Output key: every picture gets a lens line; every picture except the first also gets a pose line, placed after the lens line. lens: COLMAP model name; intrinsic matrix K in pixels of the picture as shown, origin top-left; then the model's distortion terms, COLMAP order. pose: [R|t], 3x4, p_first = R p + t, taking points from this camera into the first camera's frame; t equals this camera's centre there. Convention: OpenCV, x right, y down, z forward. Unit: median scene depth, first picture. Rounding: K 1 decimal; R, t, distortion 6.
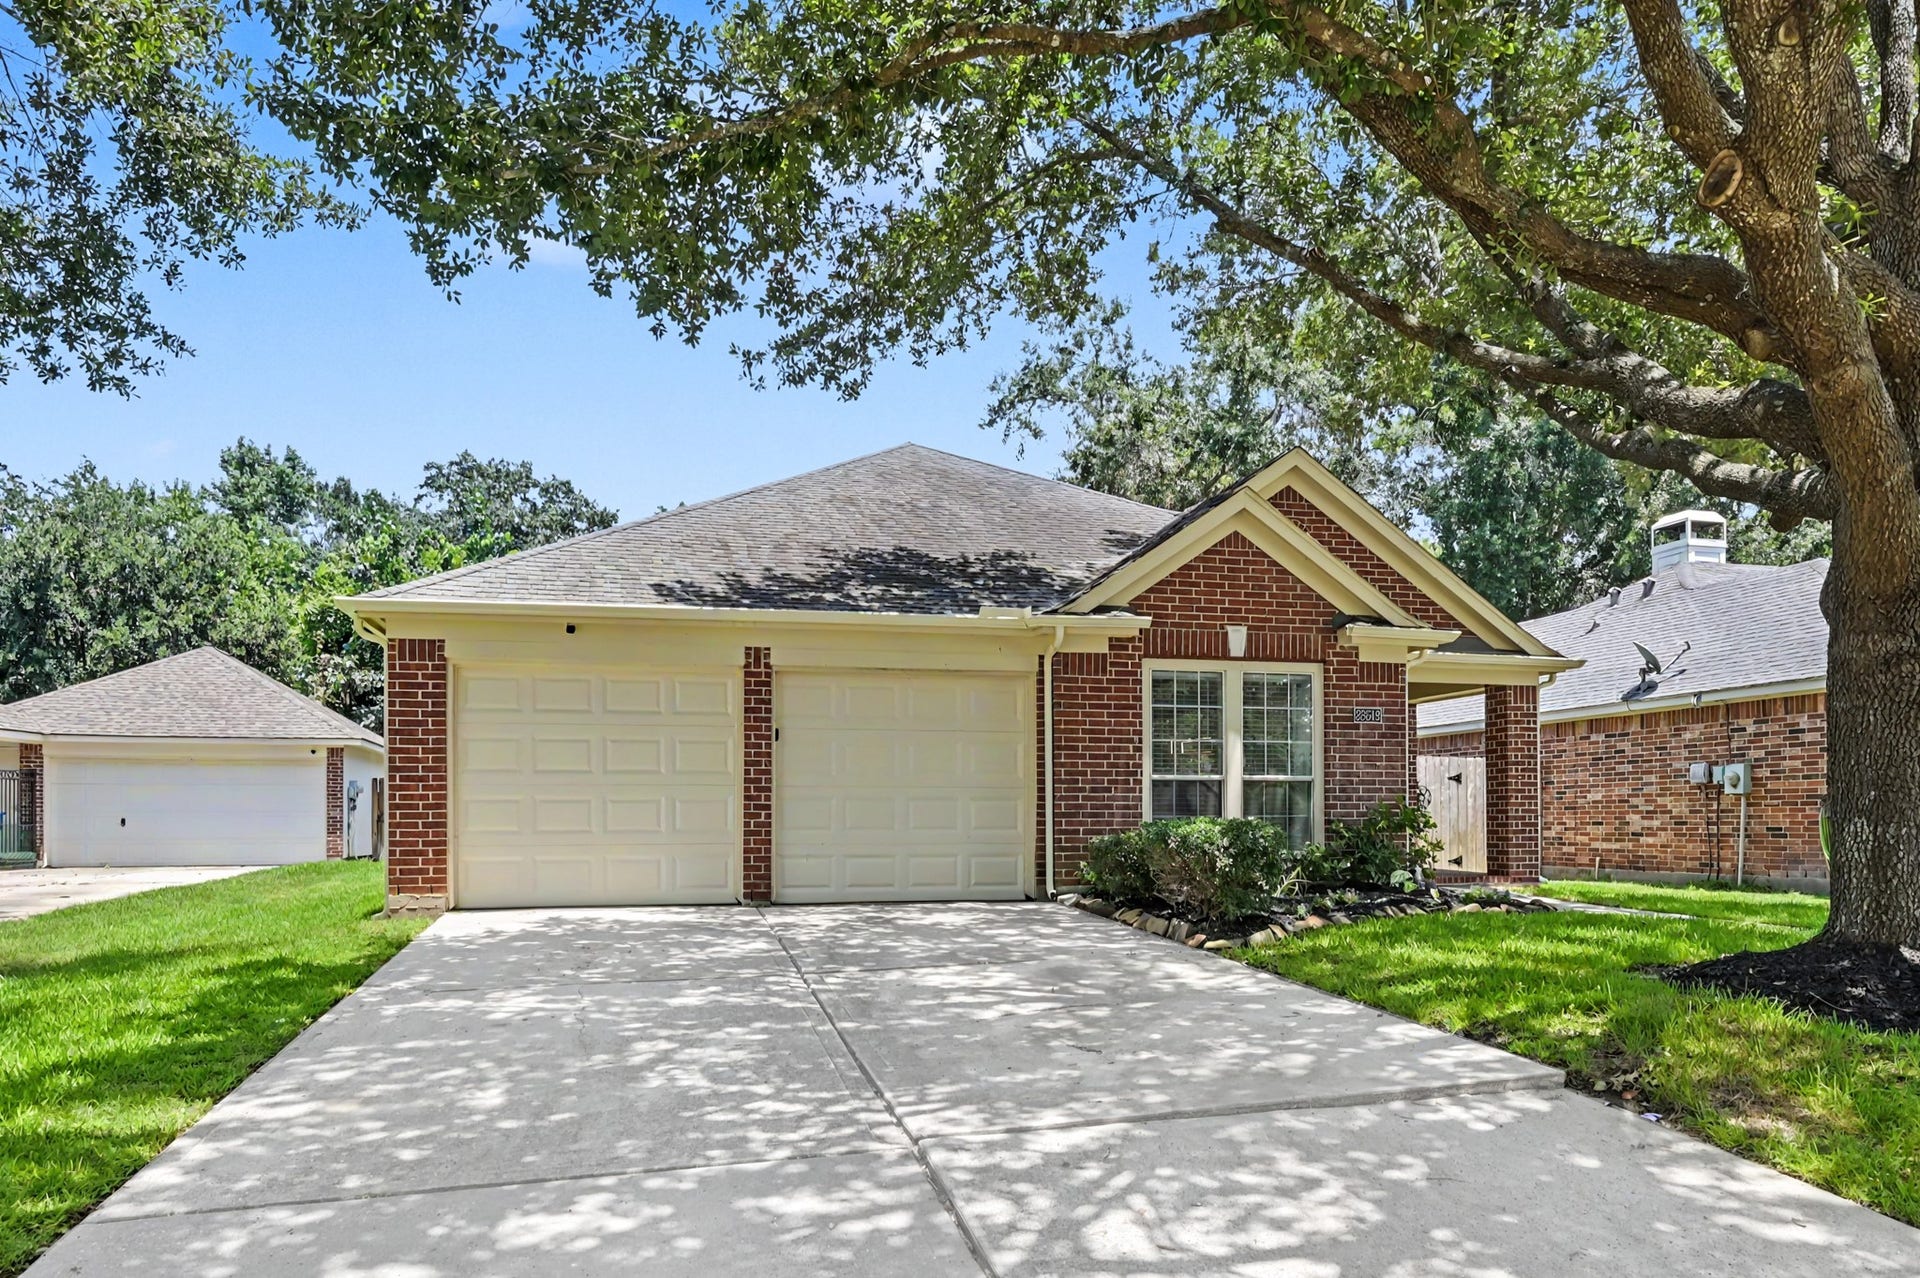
lens RADIAL K [[1290.8, 0, 893.8], [0, 1290.8, 810.8], [0, 0, 1]] dist [0.008159, -0.014676]
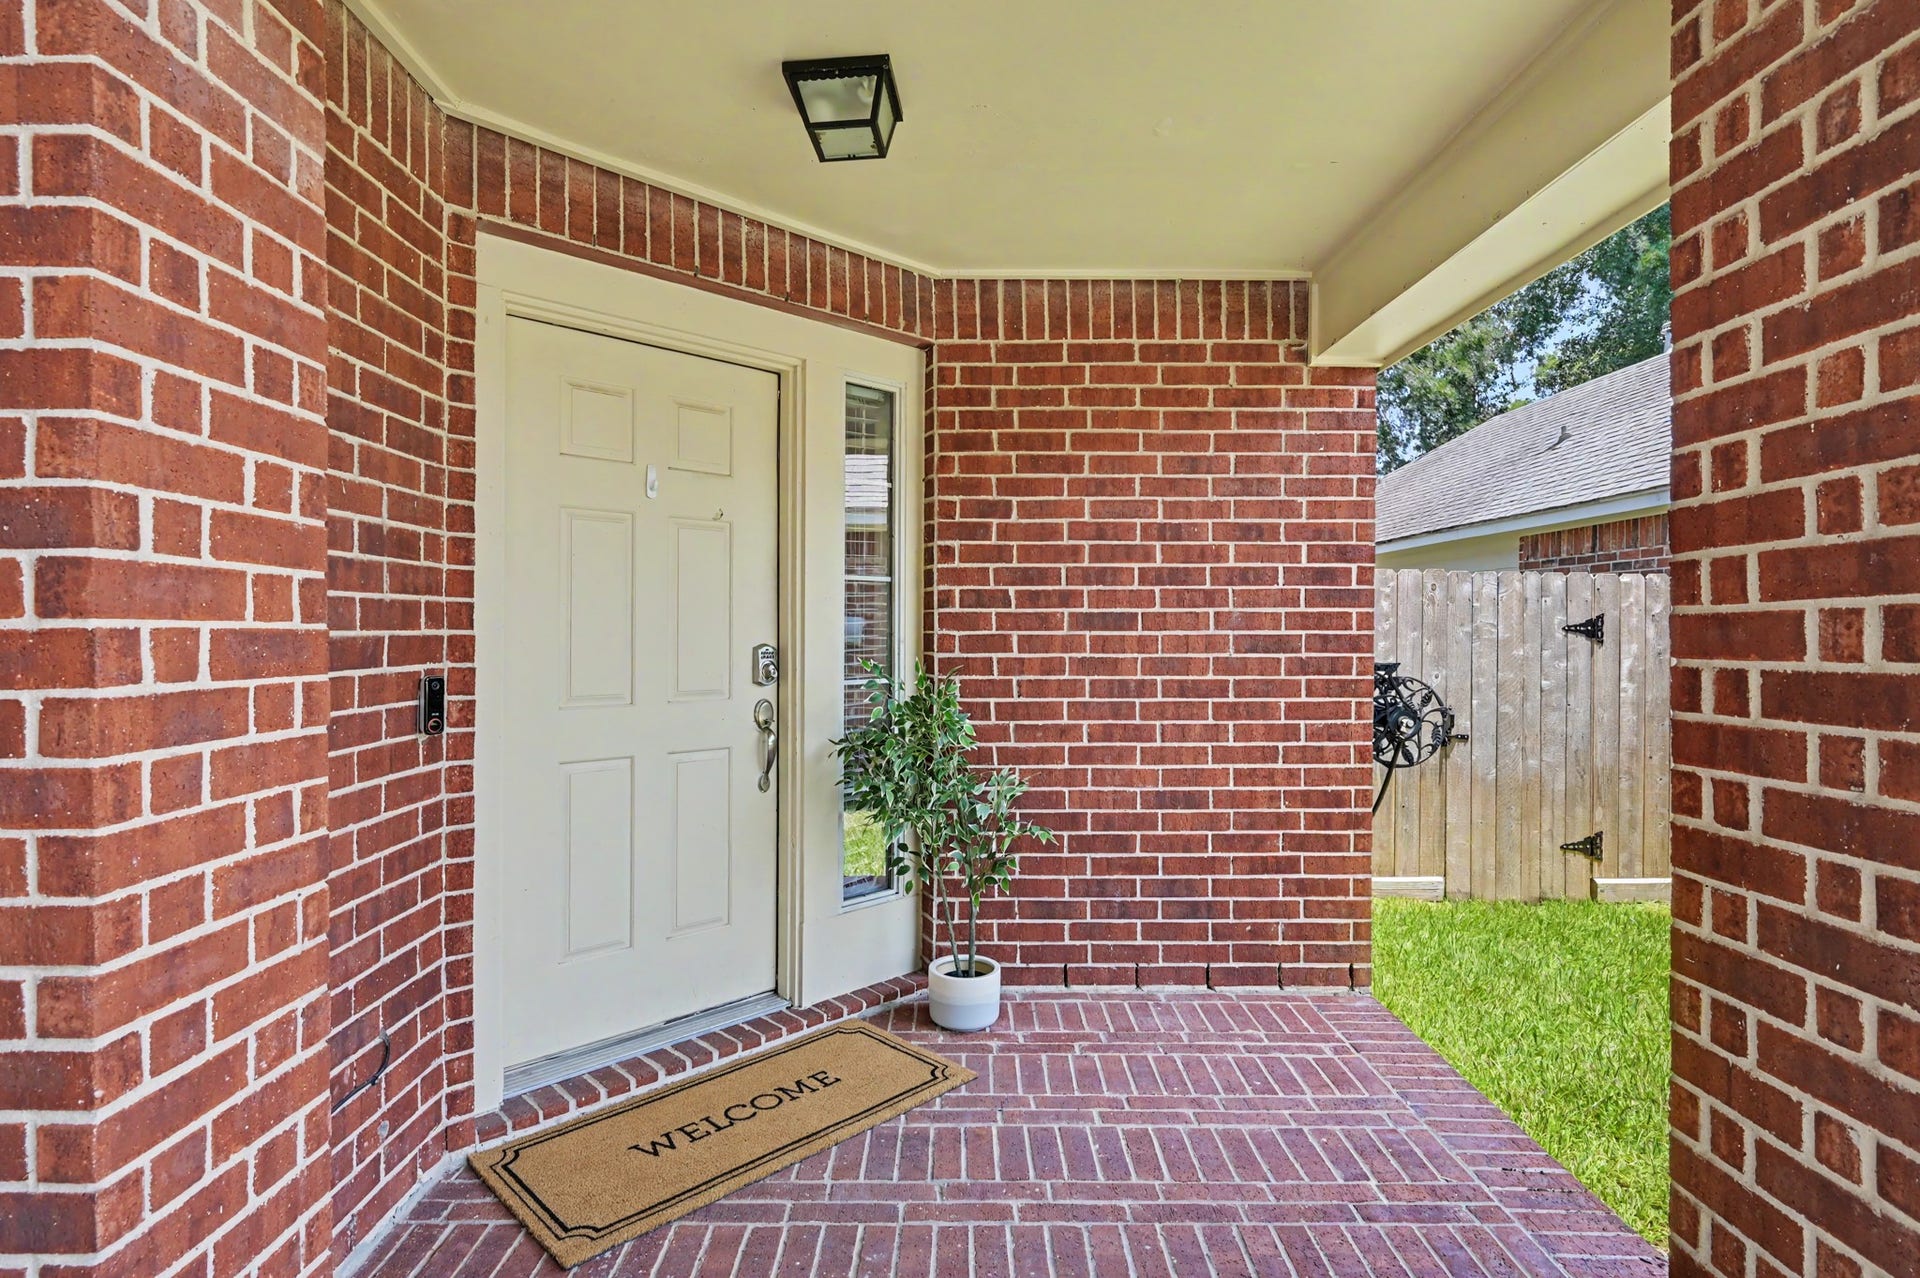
lens RADIAL K [[975.8, 0, 944.0], [0, 975.8, 626.0], [0, 0, 1]] dist [-0.001885, 0.001079]
pose [[0.976448, 0.007215, -0.215631, 0.485493], [-0.004654, 0.999913, 0.012379, -0.044117], [0.215701, -0.011084, 0.976397, 1.055301]]
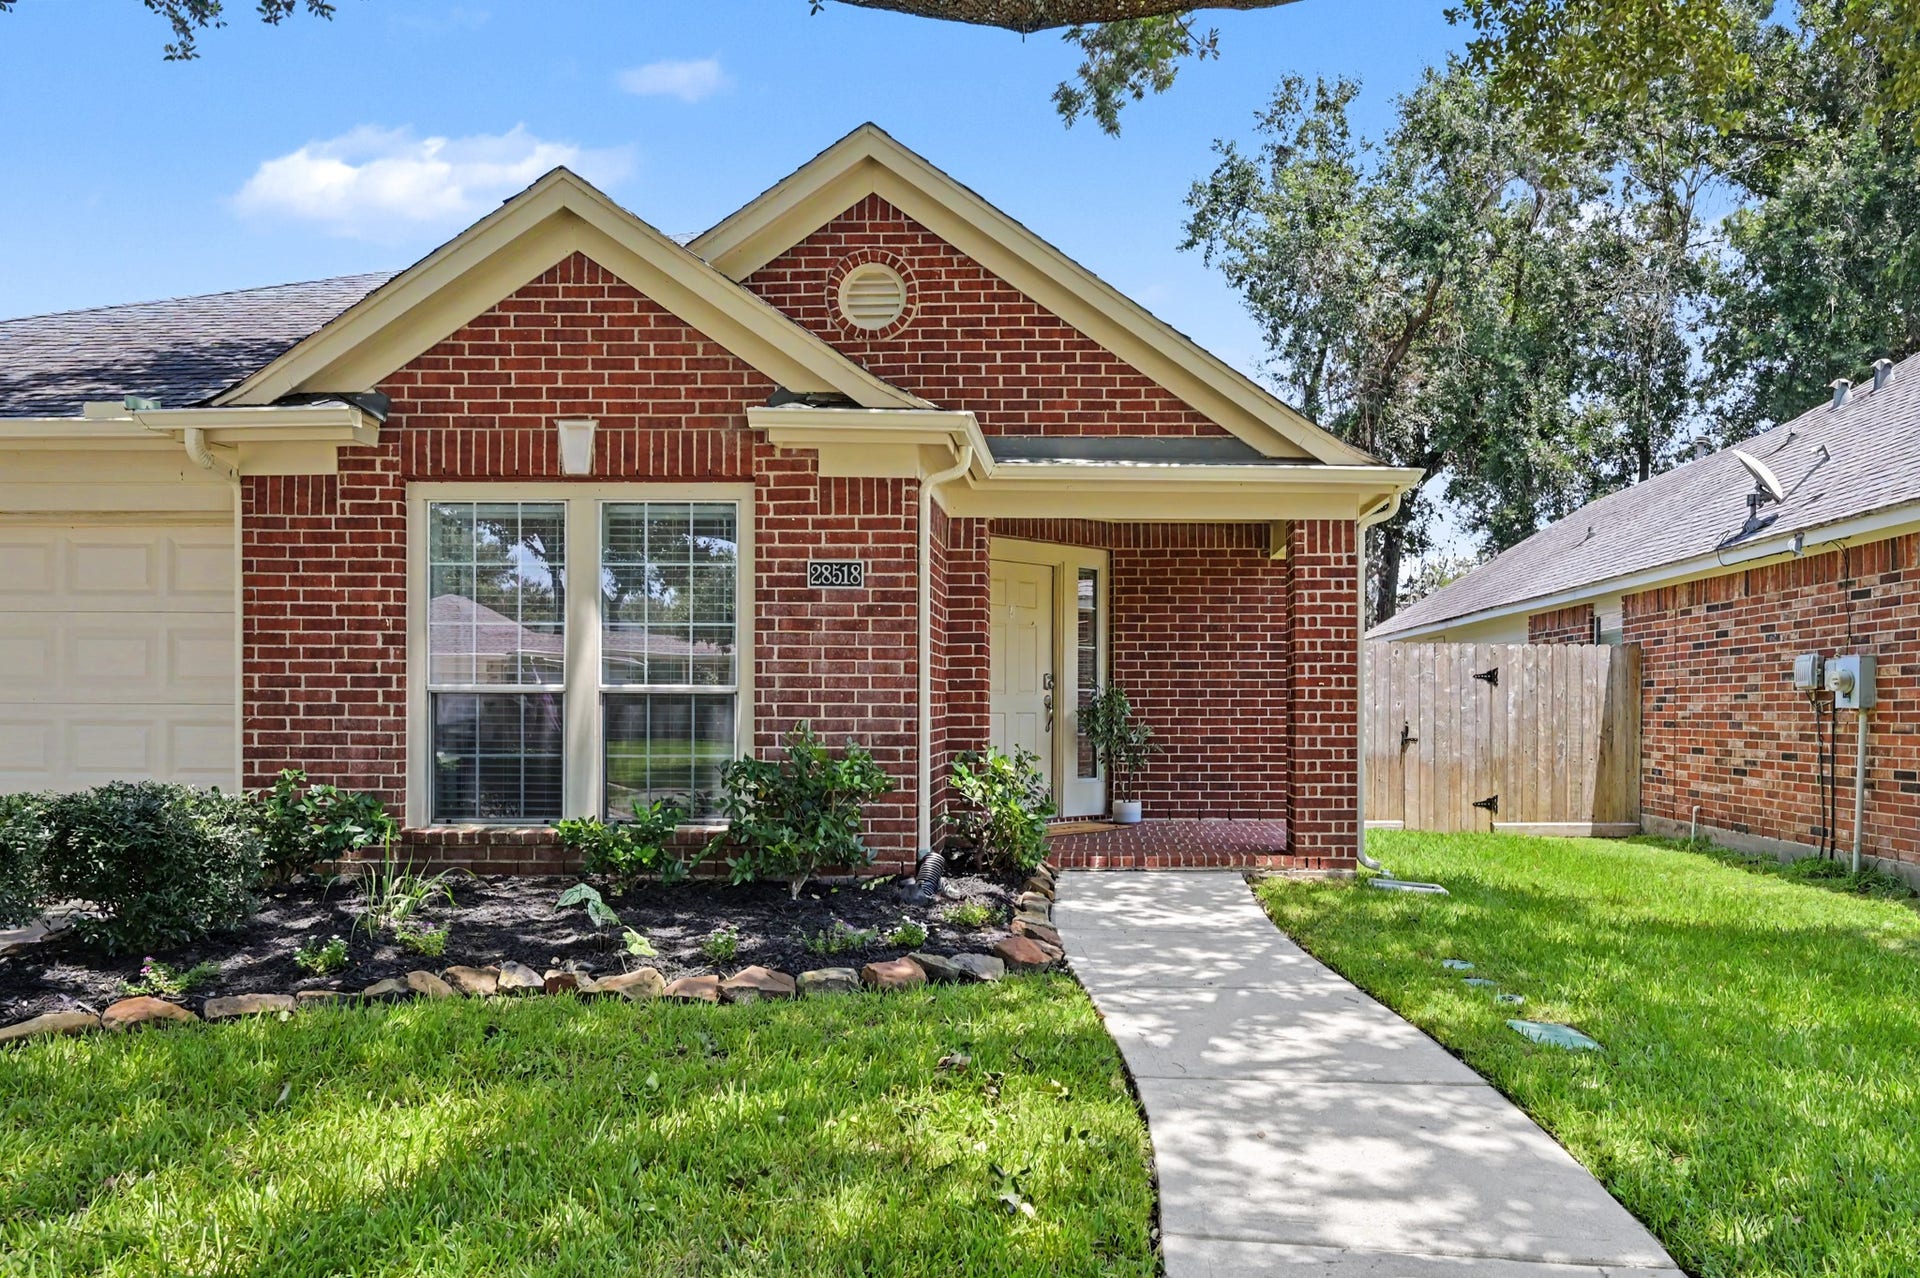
lens RADIAL K [[1290.8, 0, 1048.4], [0, 1290.8, 703.2], [0, 0, 1]] dist [0.008159, -0.014676]
pose [[0.970841, 0.006497, -0.239638, 0.585734], [-0.004525, 0.999951, 0.008780, -0.024780], [0.239684, -0.007440, 0.970823, 0.487923]]
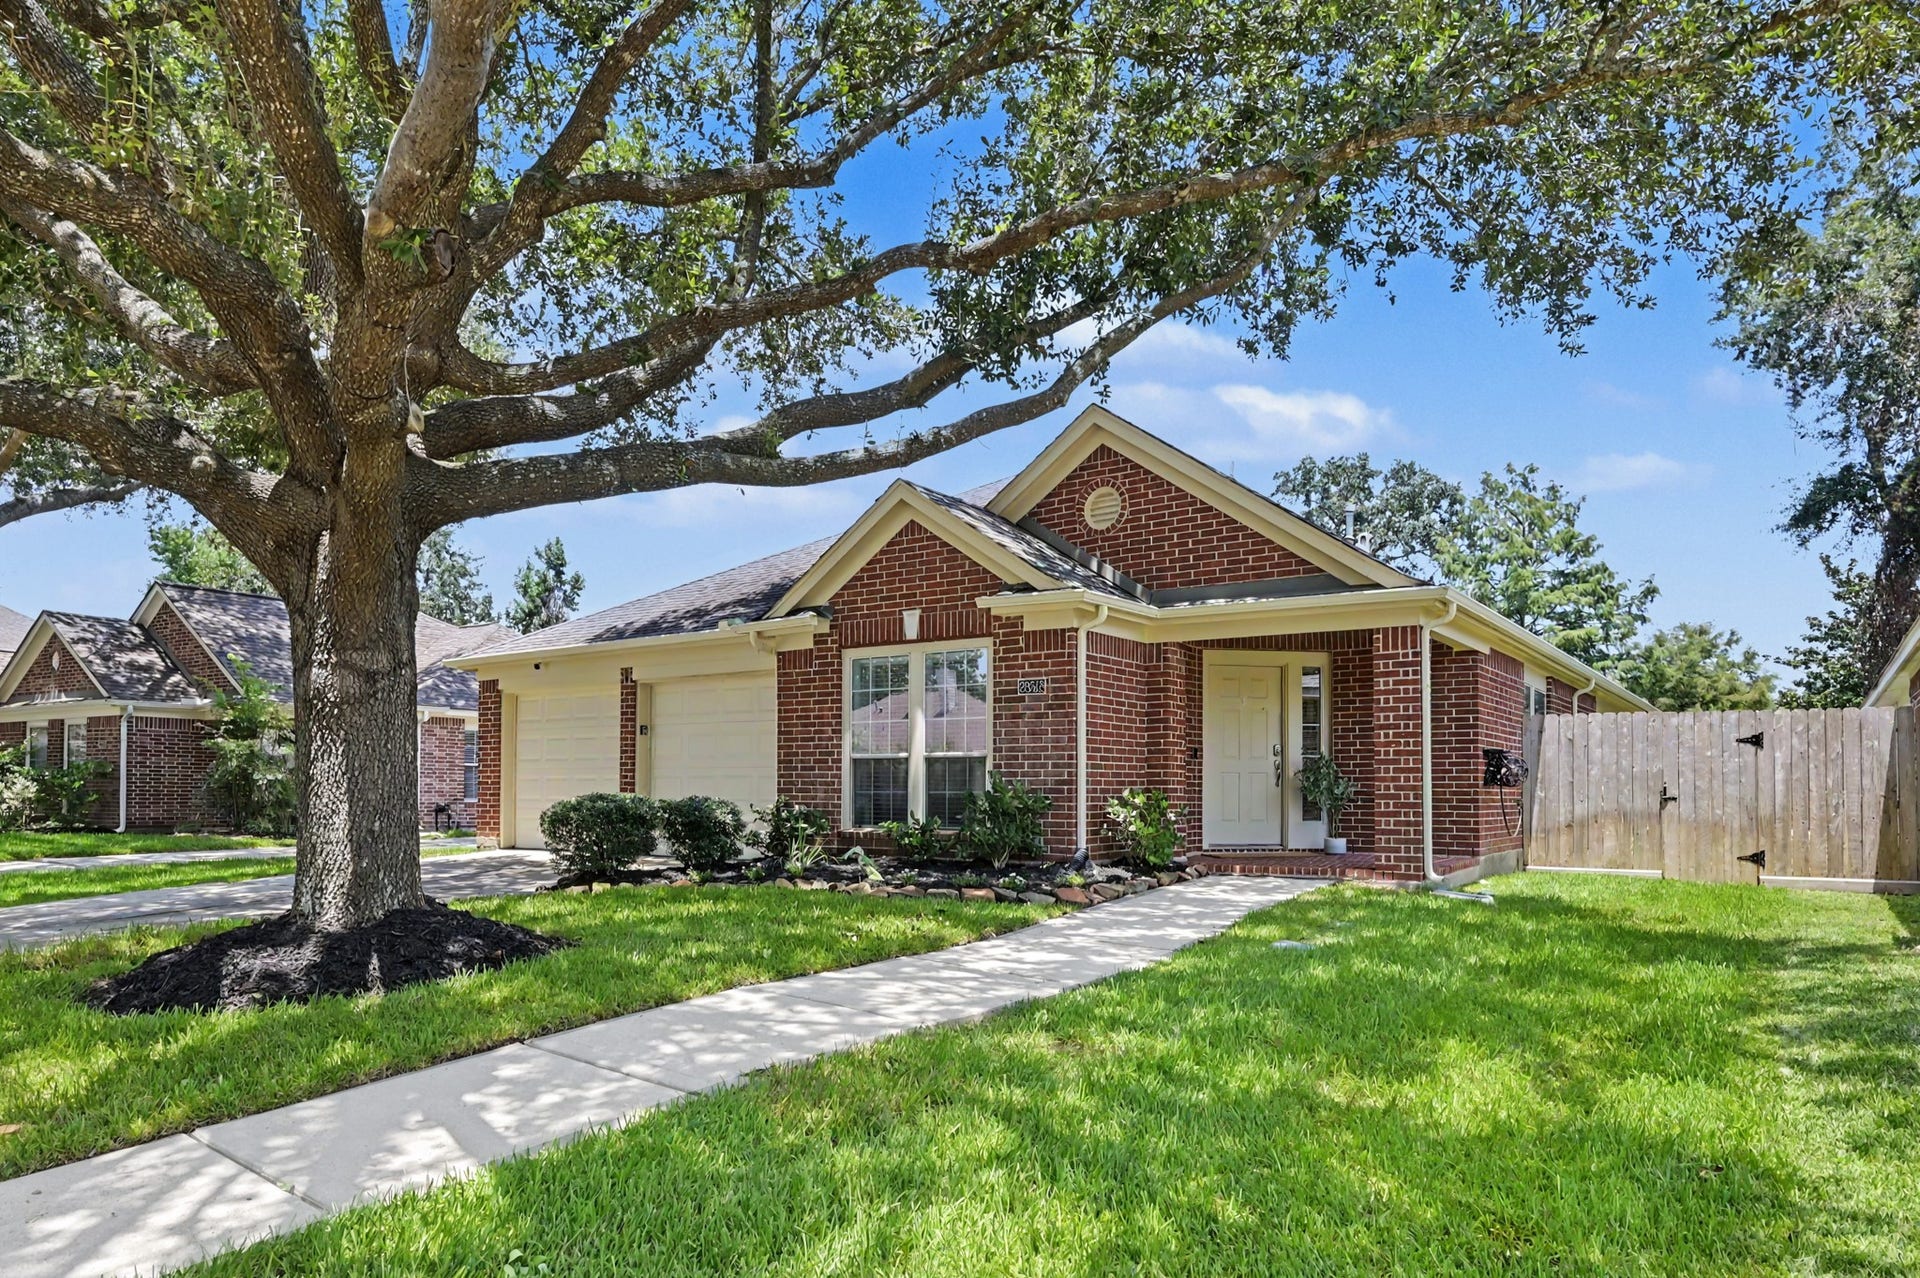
lens RADIAL K [[1208.2, 0, 964.6], [0, 1208.2, 767.7], [0, 0, 1]] dist [0.010457, -0.002647]
pose [[0.675820, -0.008620, -0.737016, 0.986529], [0.001470, 0.999945, -0.010347, -0.005575], [0.737065, 0.005909, 0.675796, 0.363061]]
